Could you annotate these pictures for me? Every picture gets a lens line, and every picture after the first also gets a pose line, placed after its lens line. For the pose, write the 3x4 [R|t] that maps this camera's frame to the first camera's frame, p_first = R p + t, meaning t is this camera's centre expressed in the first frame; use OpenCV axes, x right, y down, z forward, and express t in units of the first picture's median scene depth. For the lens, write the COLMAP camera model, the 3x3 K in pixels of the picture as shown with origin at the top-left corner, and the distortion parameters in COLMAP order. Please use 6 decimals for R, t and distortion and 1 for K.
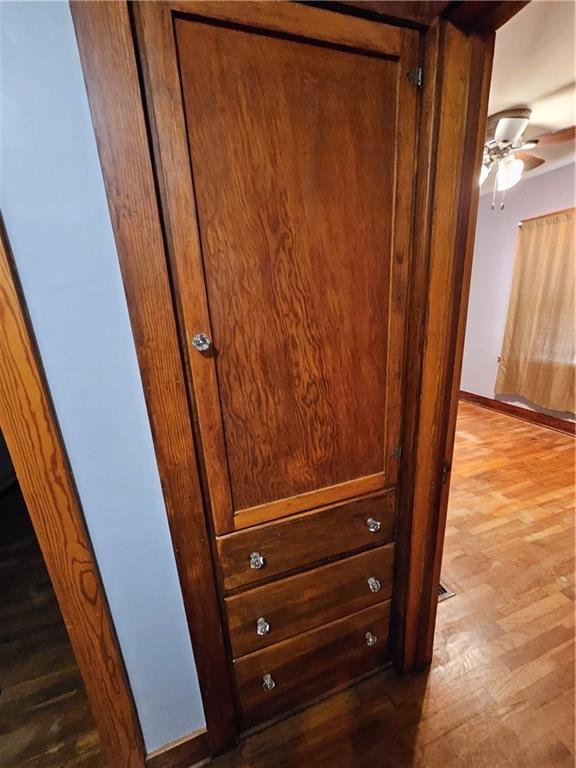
lens RADIAL K [[323.8, 0, 288.6], [0, 323.8, 399.4], [0, 0, 1]] dist [-0.001403, 0.000054]
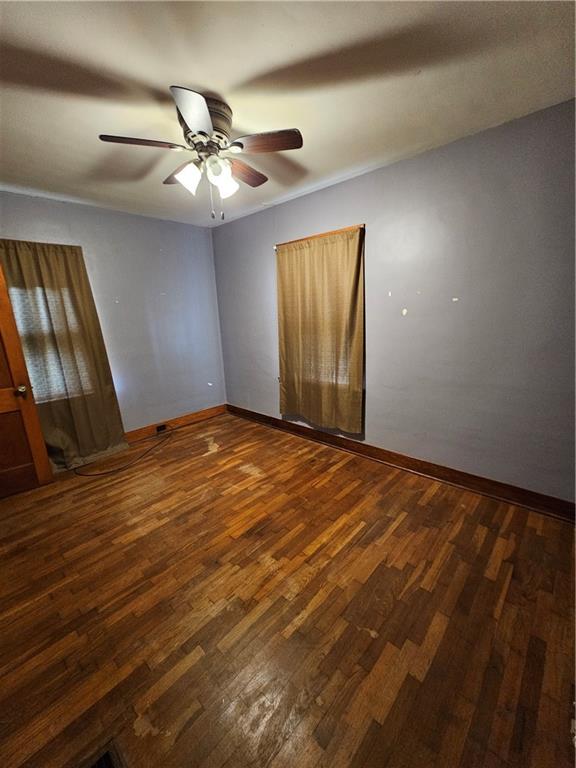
lens RADIAL K [[312.1, 0, 286.4], [0, 312.1, 385.2], [0, 0, 1]] dist [-0.000867, -0.000318]
pose [[0.883972, -0.090362, 0.458724, 0.280291], [0.127616, 0.990522, -0.050800, -0.068771], [-0.449786, 0.103446, 0.887126, 0.177187]]
